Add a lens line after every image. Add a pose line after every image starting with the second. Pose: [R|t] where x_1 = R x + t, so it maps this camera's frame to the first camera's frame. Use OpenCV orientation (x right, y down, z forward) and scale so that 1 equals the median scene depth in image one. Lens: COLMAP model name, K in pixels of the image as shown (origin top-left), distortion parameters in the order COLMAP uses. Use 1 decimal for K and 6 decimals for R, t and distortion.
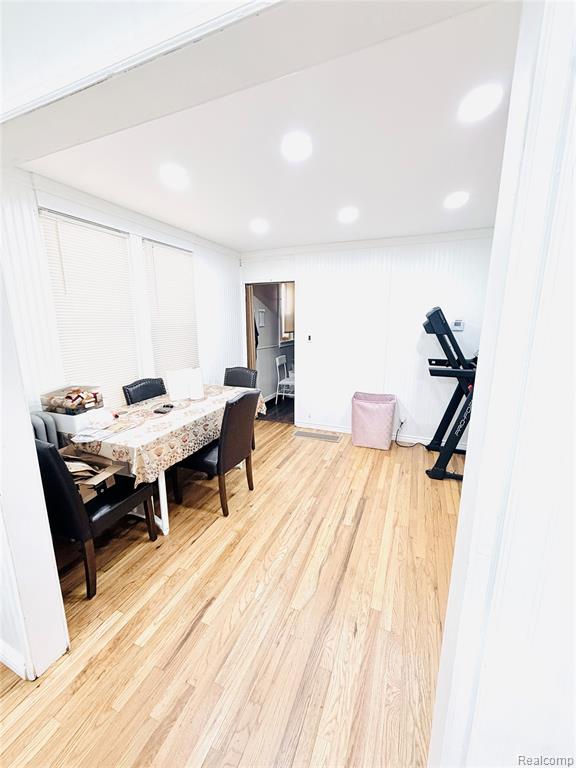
lens RADIAL K [[306.8, 0, 288.0], [0, 306.8, 384.0], [0, 0, 1]] dist [-0.000250, 0.000052]
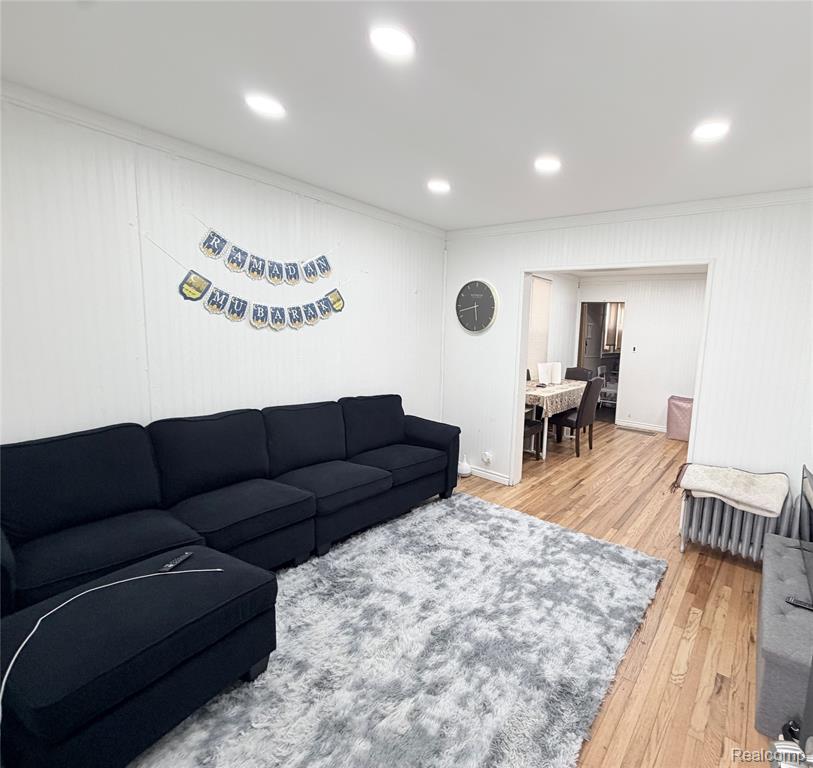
lens RADIAL K [[413.5, 0, 510.8], [0, 413.5, 383.8], [0, 0, 1]] dist [-0.000984, -0.000259]
pose [[0.983524, 0.071001, -0.166251, -0.206189], [-0.084389, 0.993614, -0.074894, 0.239588], [0.159872, 0.087690, 0.983235, -1.066708]]
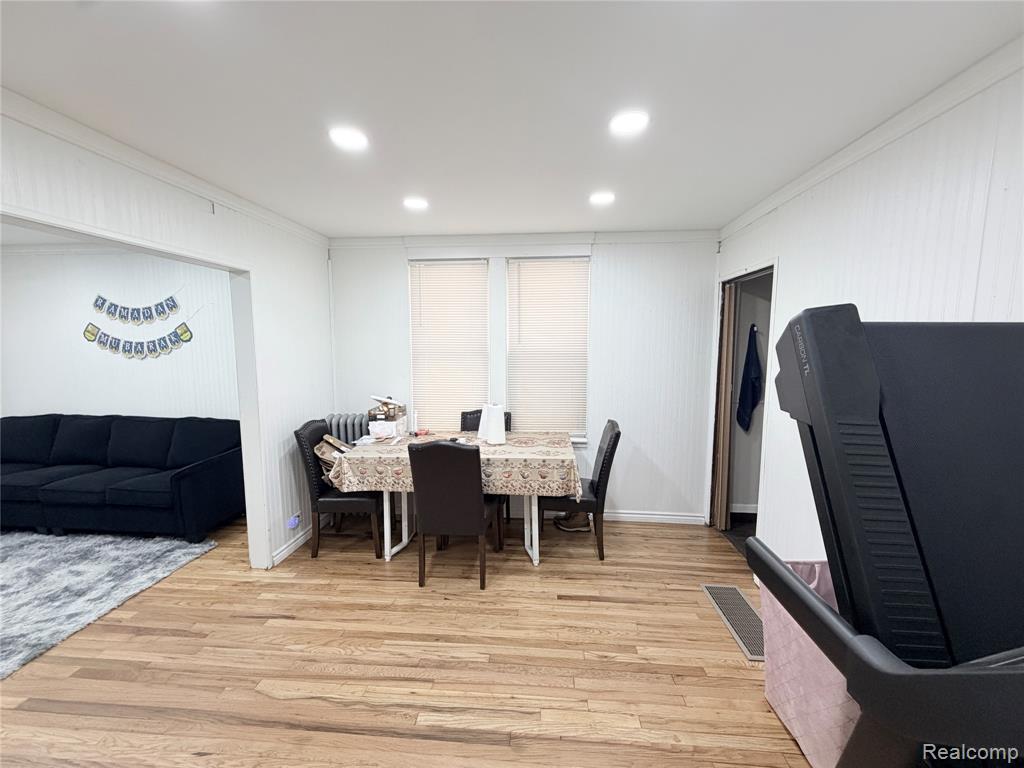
lens RADIAL K [[409.1, 0, 512.0], [0, 409.1, 384.0], [0, 0, 1]] dist [-0.000250, 0.000052]
pose [[0.305543, 0.101513, -0.946752, 0.806356], [-0.193724, 0.980132, 0.042572, -0.178164], [0.932263, 0.170401, 0.319138, 0.753393]]
